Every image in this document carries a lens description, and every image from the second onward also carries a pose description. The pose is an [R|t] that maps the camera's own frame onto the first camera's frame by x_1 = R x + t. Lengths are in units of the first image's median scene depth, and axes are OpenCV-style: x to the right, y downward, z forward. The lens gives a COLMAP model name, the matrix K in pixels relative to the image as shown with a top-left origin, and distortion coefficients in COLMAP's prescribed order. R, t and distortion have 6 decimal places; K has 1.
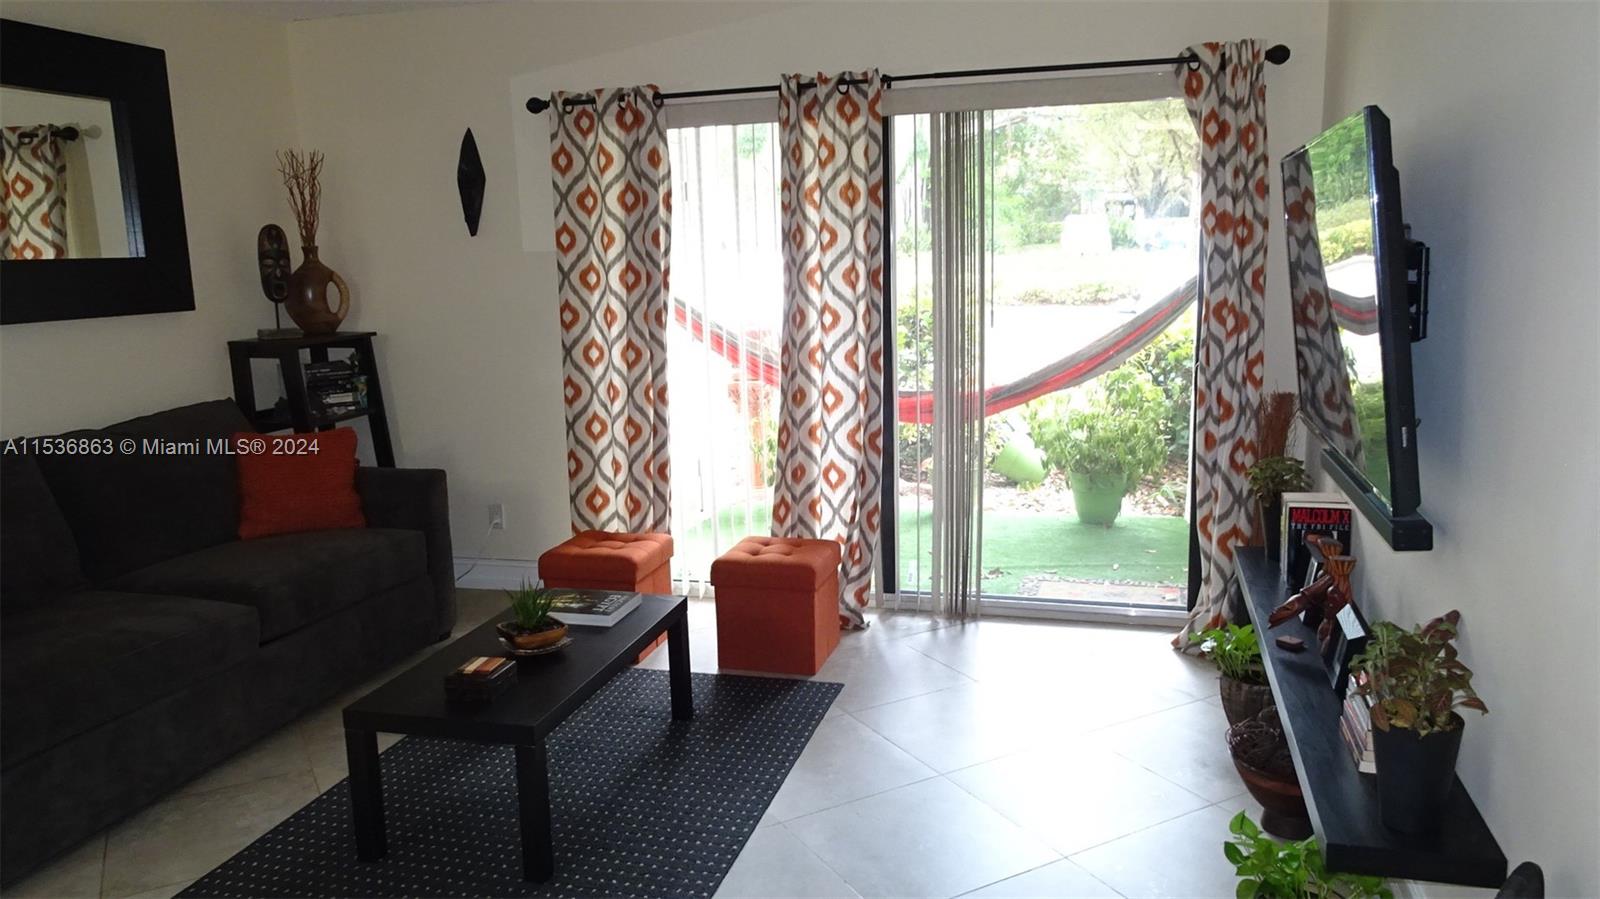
lens RADIAL K [[1140.5, 0, 797.7], [0, 1140.5, 451.1], [0, 0, 1]] dist [0.009277, 0.002664]
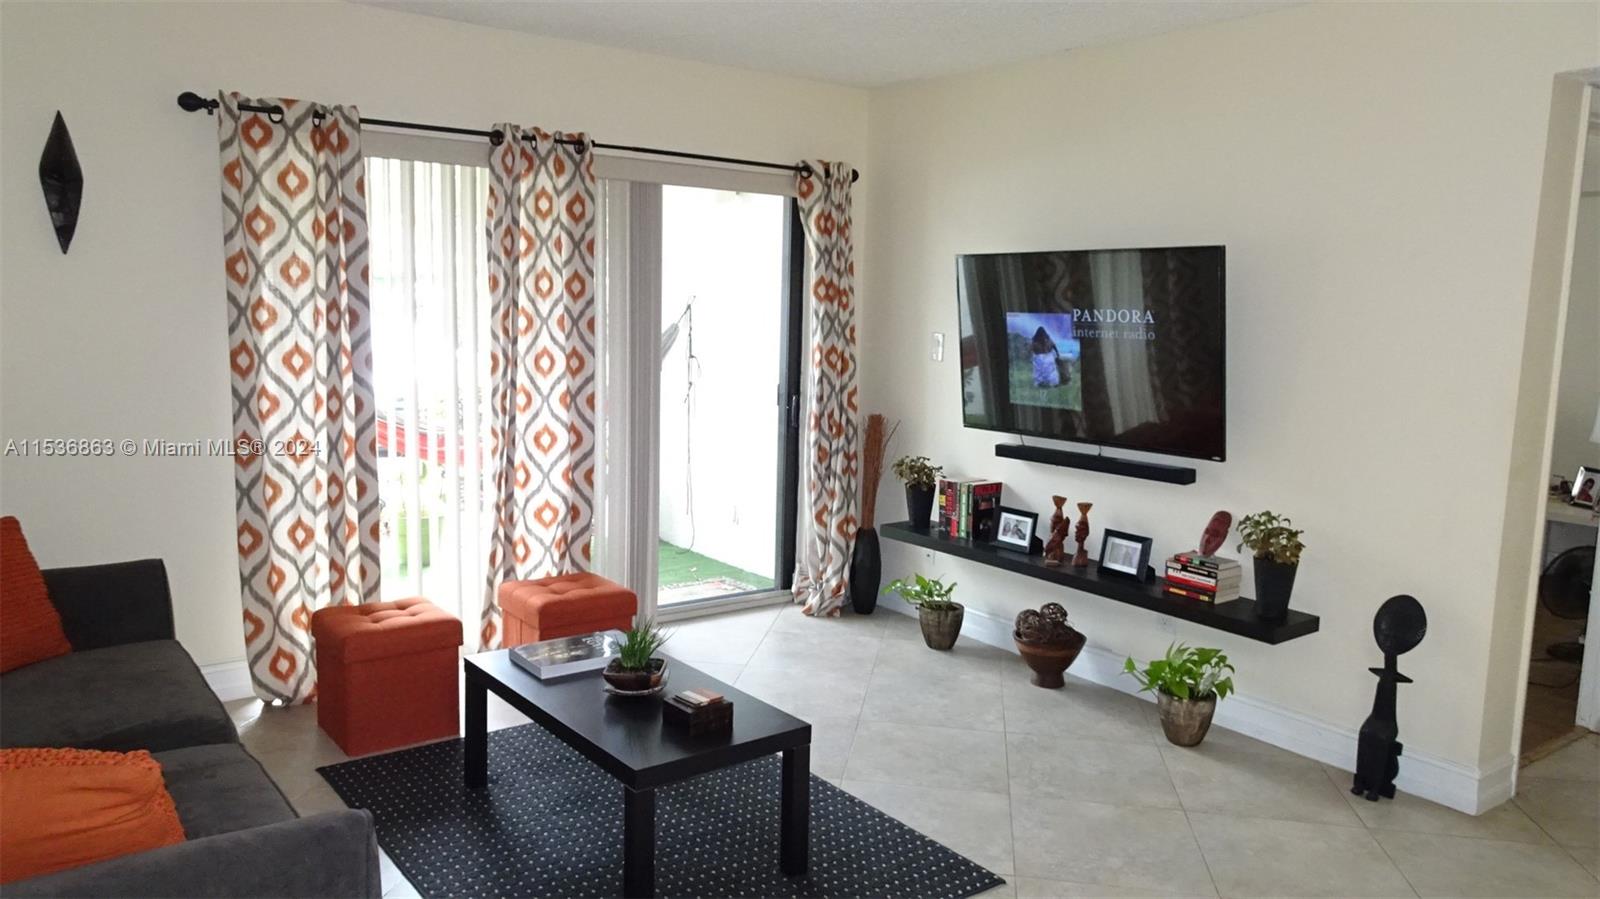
lens RADIAL K [[1144.3, 0, 804.5], [0, 1144.3, 452.1], [0, 0, 1]] dist [0.012678, -0.001921]
pose [[0.605020, -0.061616, 0.793822, -0.637557], [0.097816, 0.995201, 0.002696, -0.014488], [-0.790179, 0.076017, 0.608144, 0.179438]]
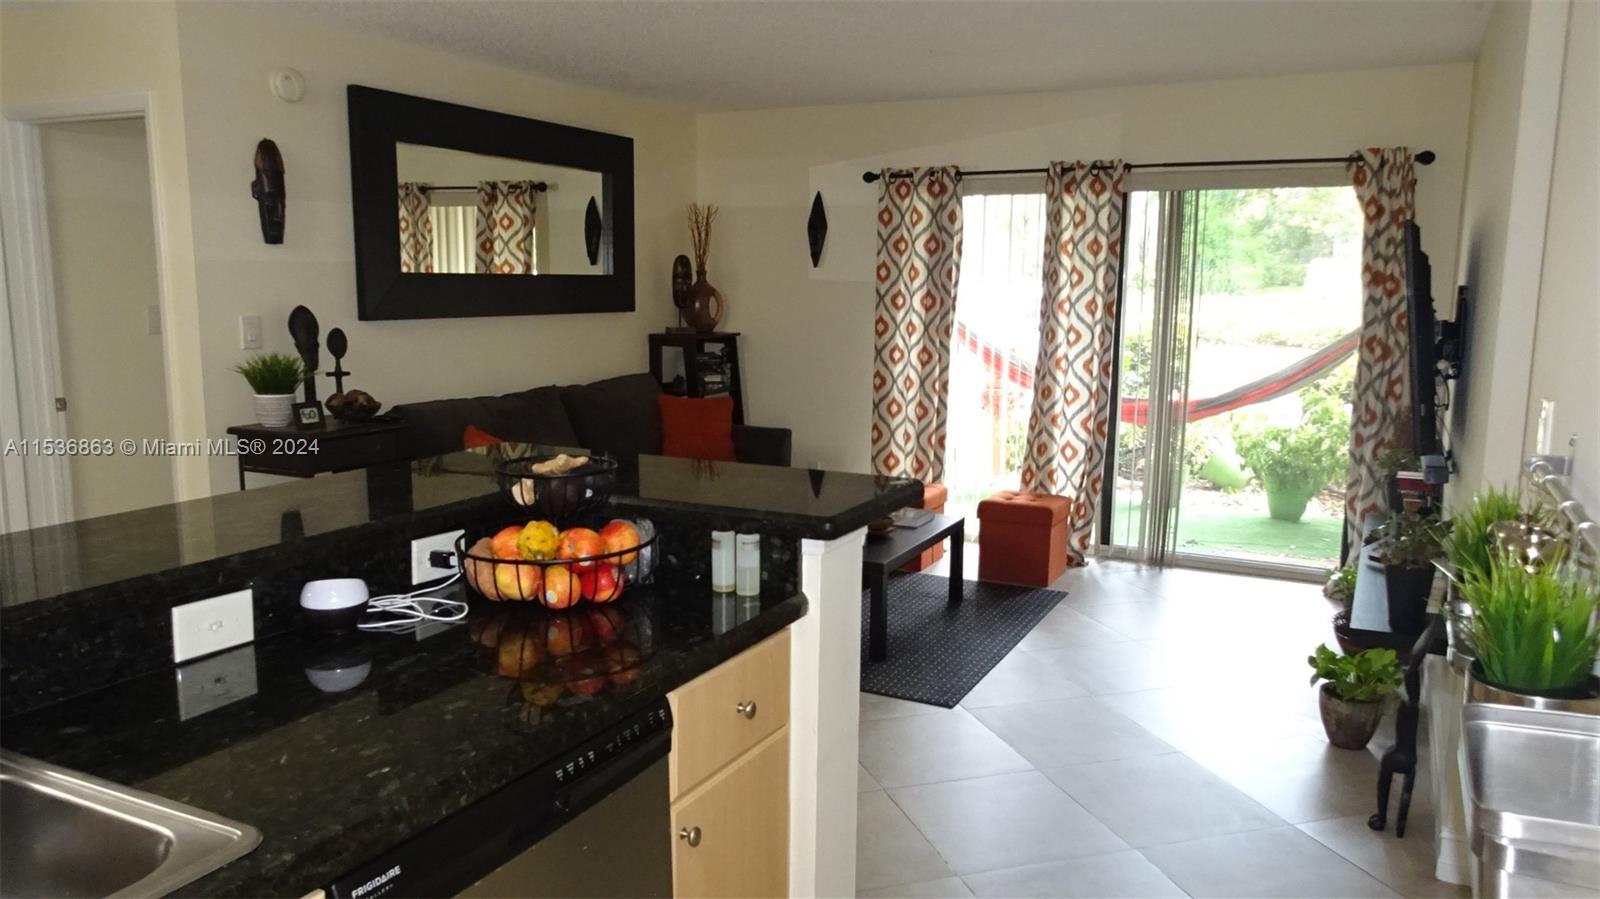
lens RADIAL K [[1137.7, 0, 796.3], [0, 1137.7, 452.7], [0, 0, 1]] dist [0.002882, 0.000050]
pose [[0.979618, 0.065944, -0.189735, -0.028992], [-0.070239, 0.997402, -0.015997, 0.066302], [0.188187, 0.028998, 0.981705, -0.391780]]
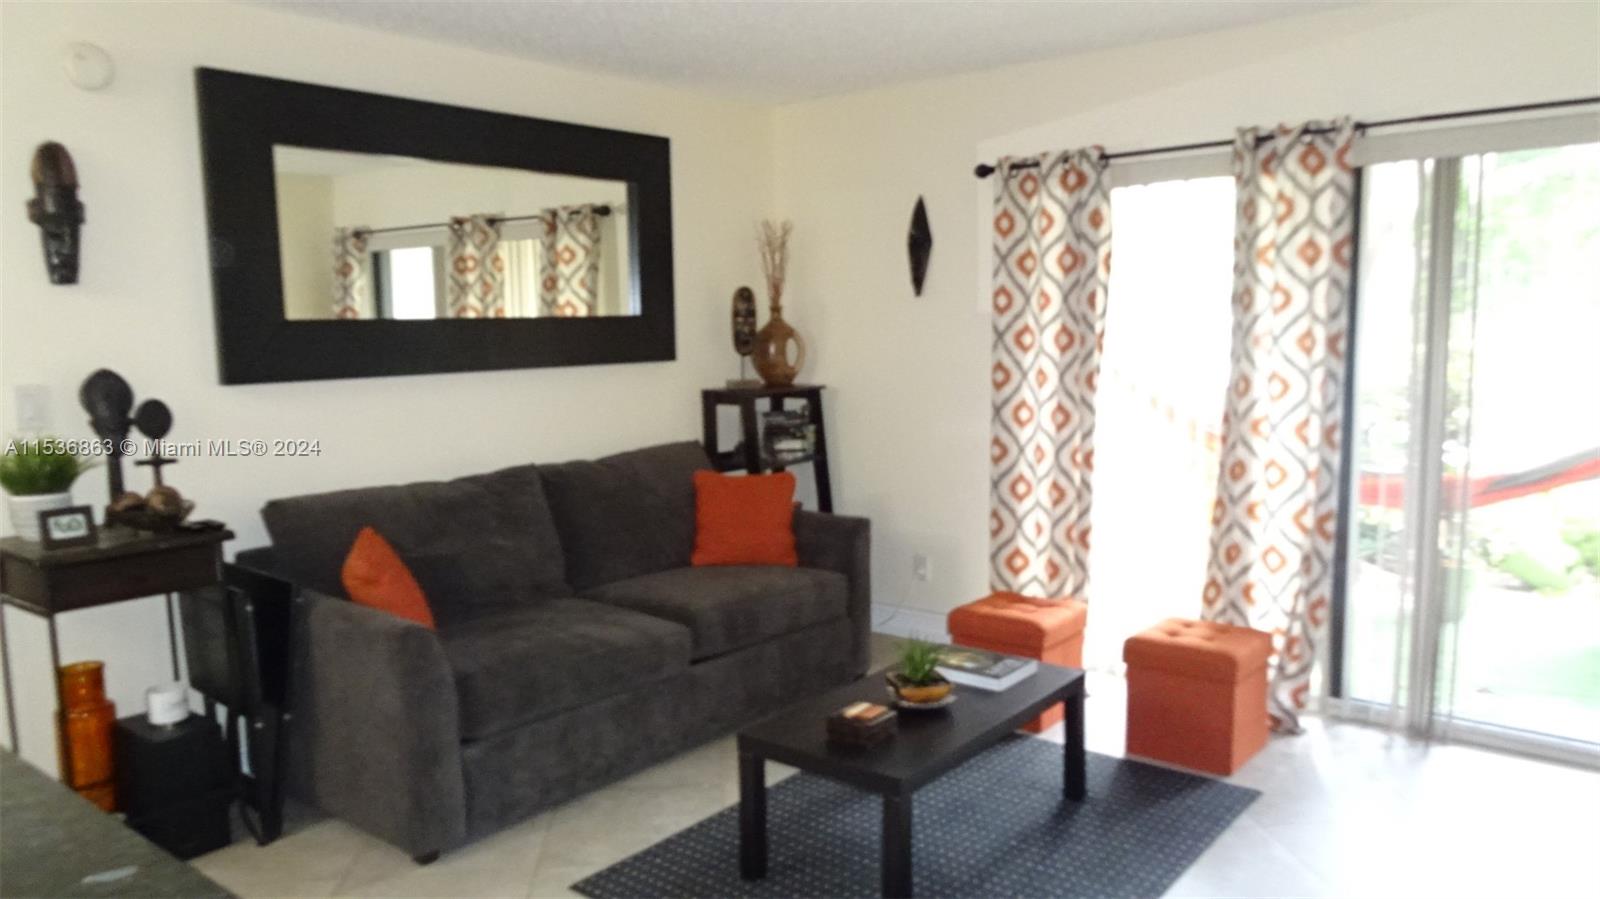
lens RADIAL K [[1139.0, 0, 800.0], [0, 1139.0, 449.5], [0, 0, 1]] dist [0.004172, 0.000578]
pose [[0.915567, 0.056468, -0.398181, 0.042288], [-0.077086, 0.996376, -0.035947, -0.003936], [0.394708, 0.063606, 0.916602, 0.012629]]
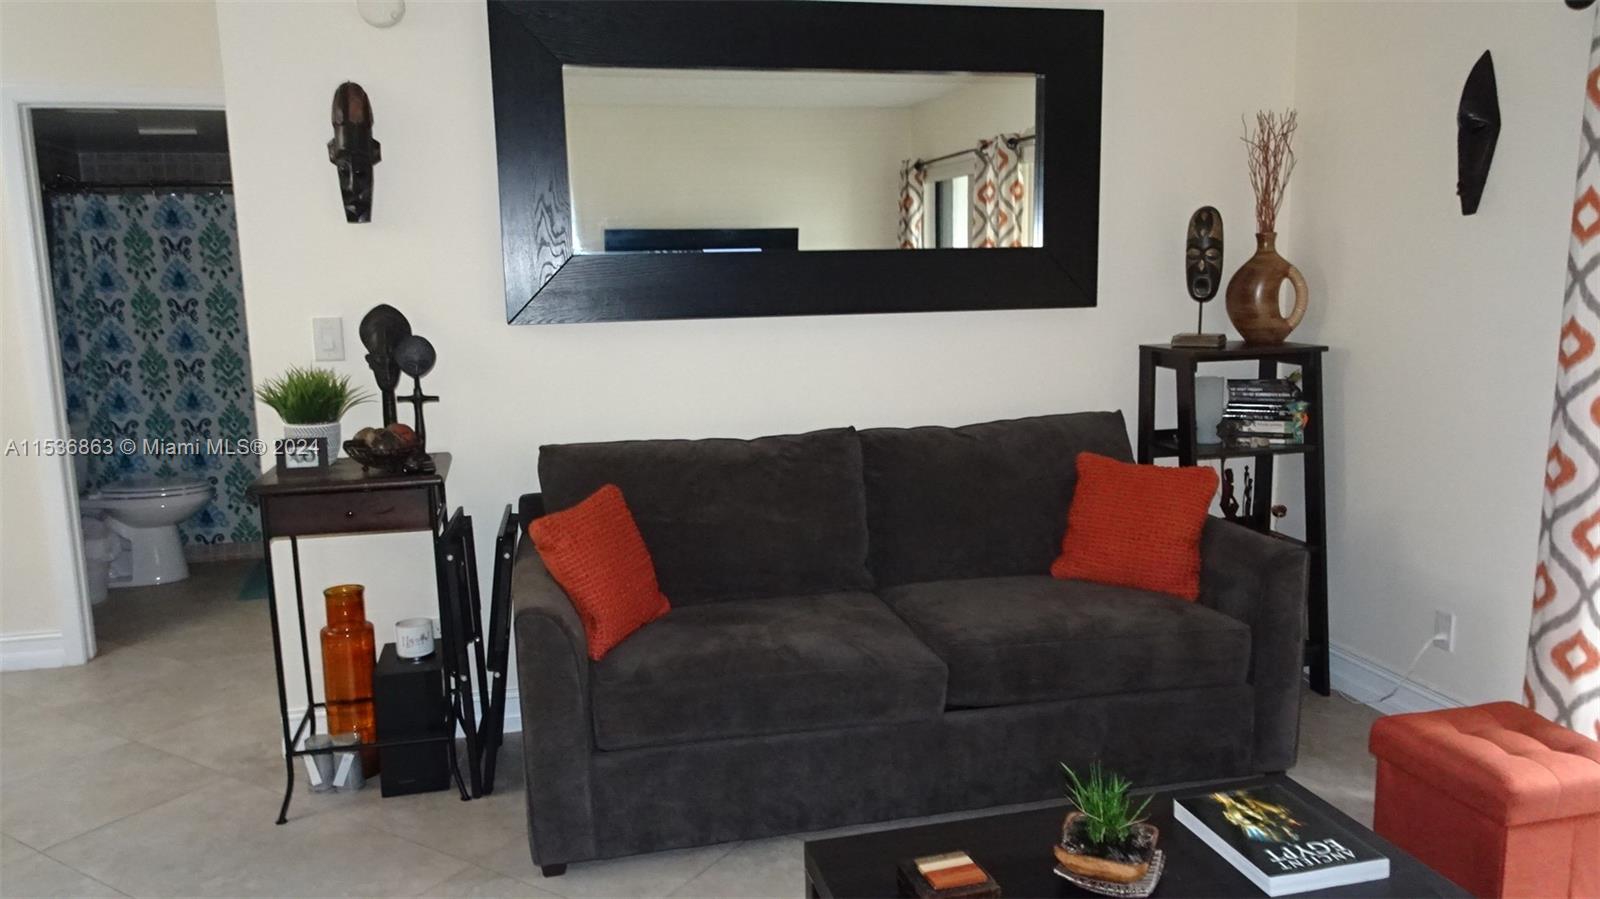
lens RADIAL K [[1144.3, 0, 804.5], [0, 1144.3, 452.1], [0, 0, 1]] dist [0.012678, -0.001921]
pose [[0.488110, 0.155426, -0.858831, 0.132921], [-0.146477, 0.984647, 0.094946, -0.062571], [0.860403, 0.079455, 0.503383, 0.362585]]
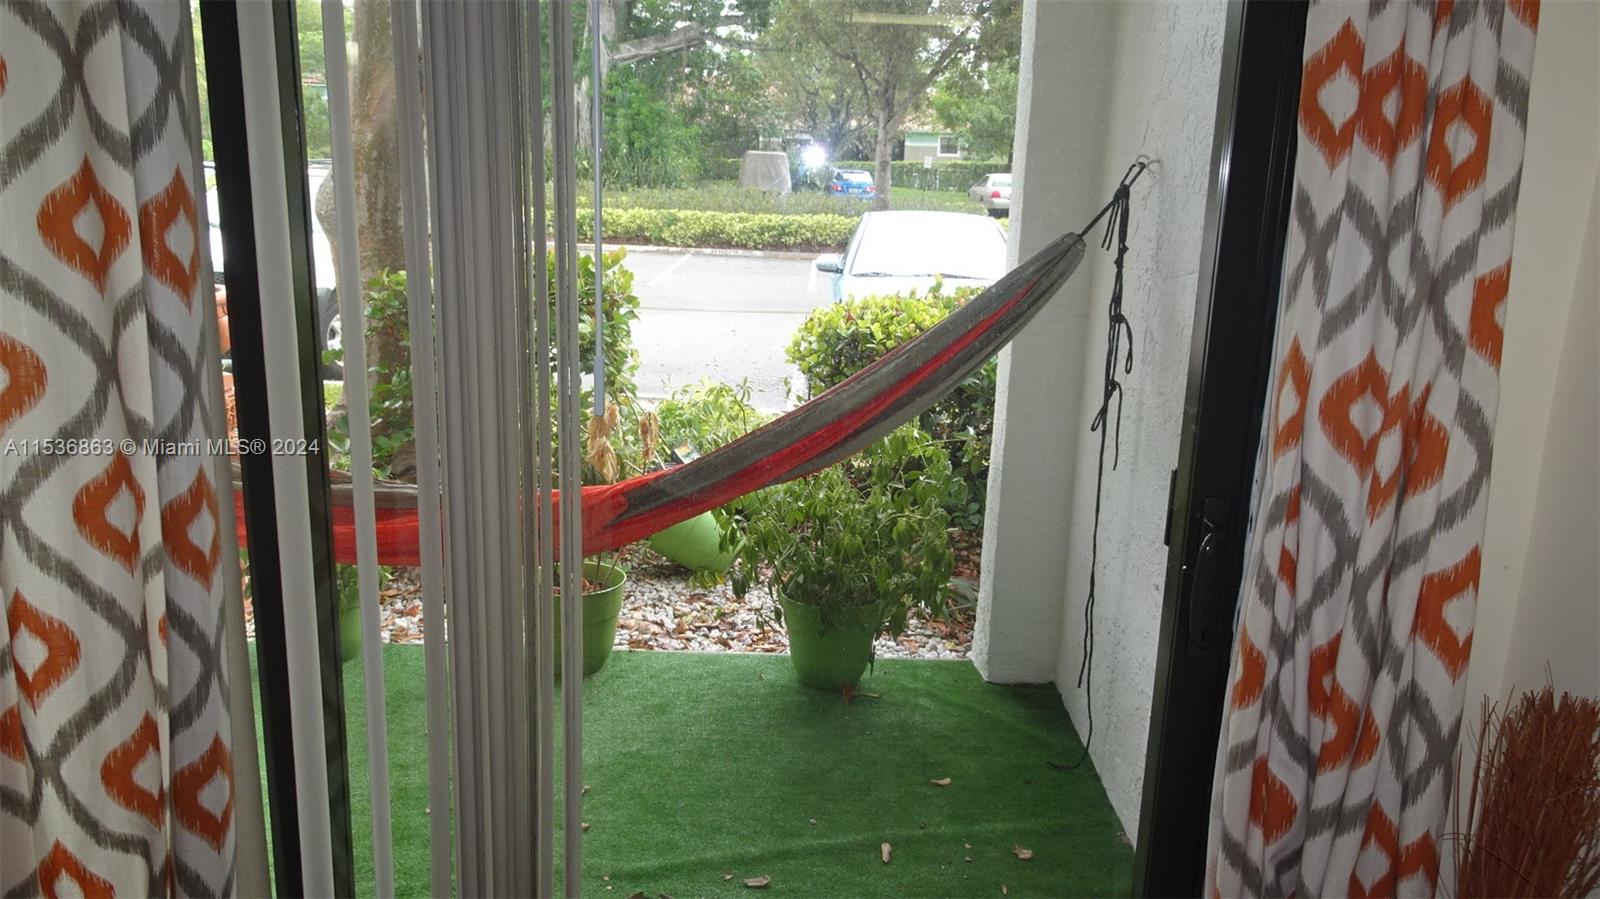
lens RADIAL K [[1144.3, 0, 804.5], [0, 1144.3, 452.1], [0, 0, 1]] dist [0.012678, -0.001921]
pose [[0.959347, -0.006977, 0.282144, 0.130032], [-0.009183, 0.998393, 0.055912, -0.110510], [-0.282081, -0.056230, 0.957741, 0.654526]]
